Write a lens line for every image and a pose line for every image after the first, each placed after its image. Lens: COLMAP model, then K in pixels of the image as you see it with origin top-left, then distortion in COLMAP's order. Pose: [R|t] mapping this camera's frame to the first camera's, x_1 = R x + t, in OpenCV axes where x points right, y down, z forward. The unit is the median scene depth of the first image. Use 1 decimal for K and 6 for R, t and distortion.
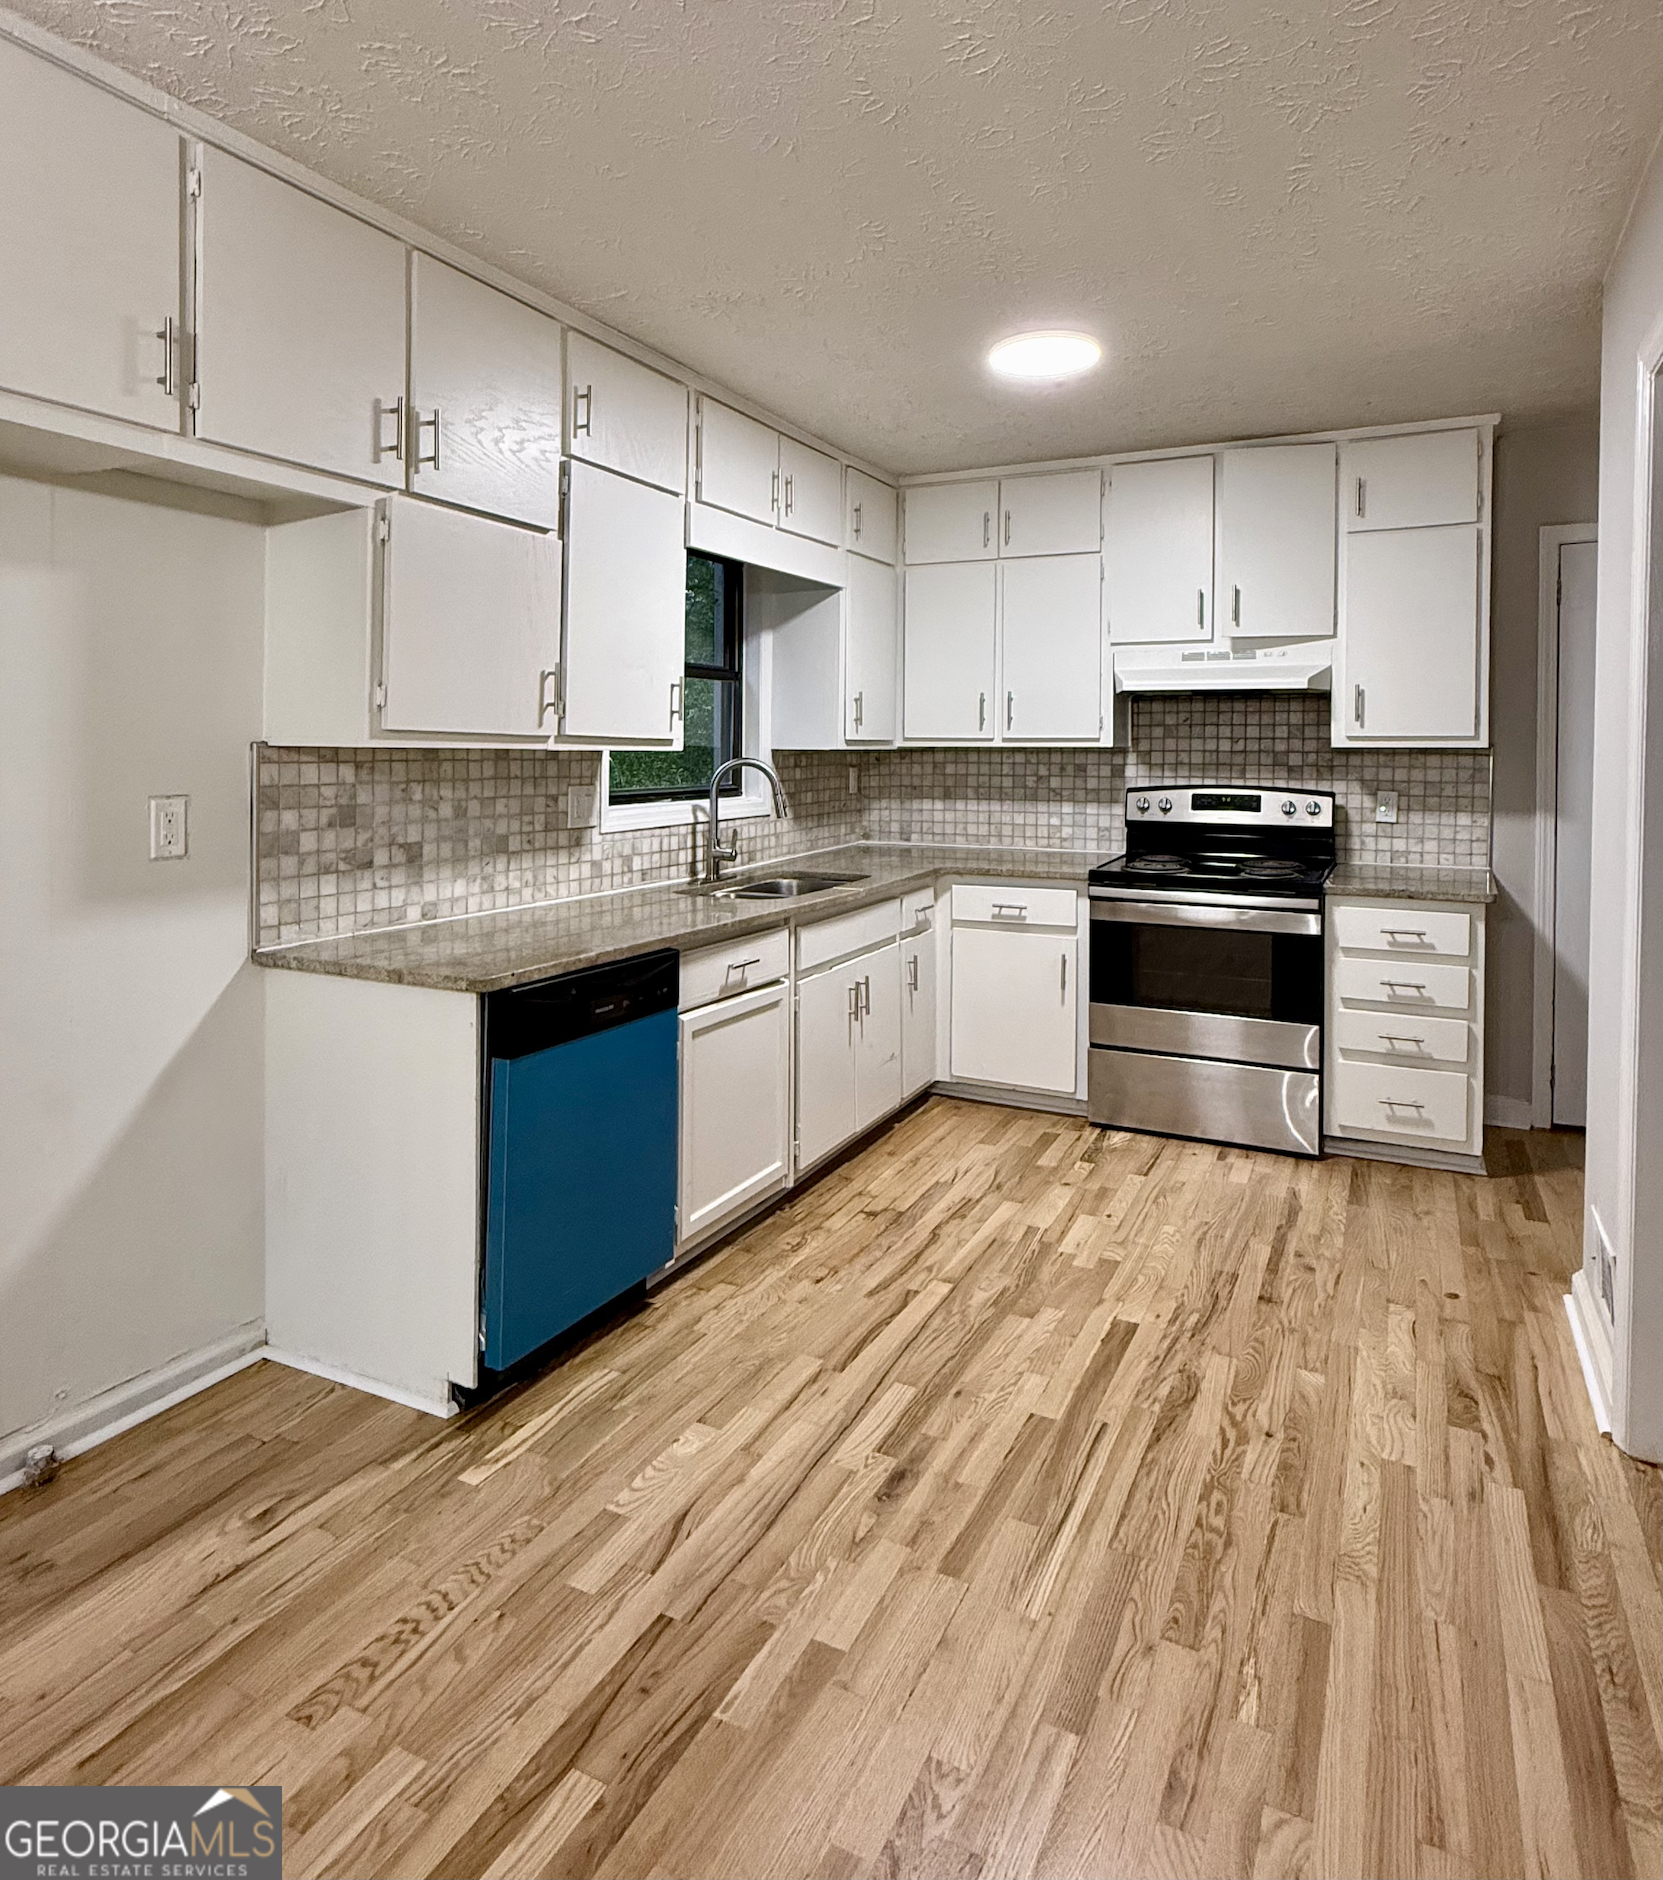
lens RADIAL K [[1163.7, 0, 832.8], [0, 1163.7, 761.2], [0, 0, 1]] dist [-0.003438, -0.000584]
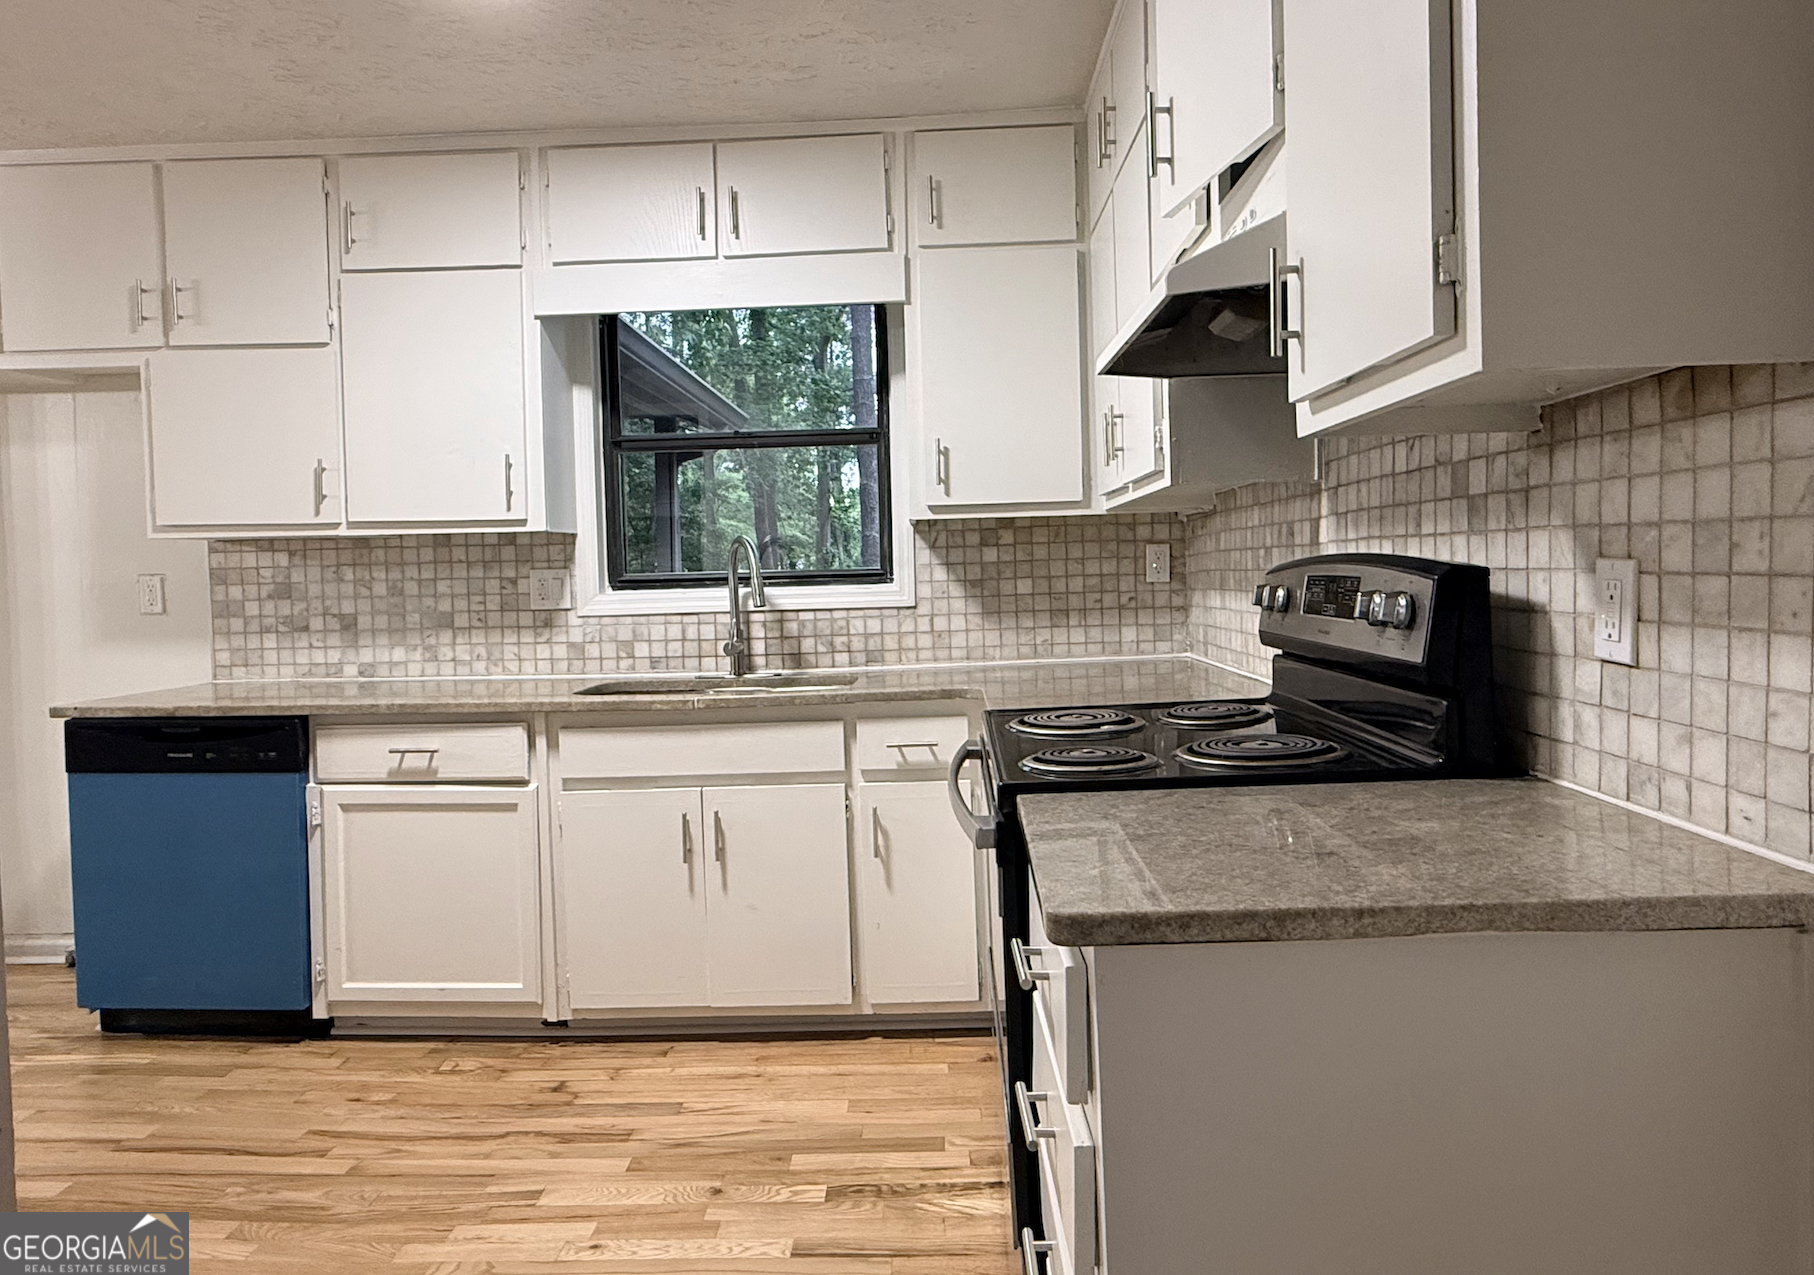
lens RADIAL K [[1109.5, 0, 905.0], [0, 1109.5, 595.0], [0, 0, 1]] dist [0.001096, 0.000196]
pose [[0.410838, 0.006625, -0.911684, 0.948974], [0.015565, 0.999777, 0.014279, 0.040695], [0.911575, -0.020056, 0.410643, 1.025972]]
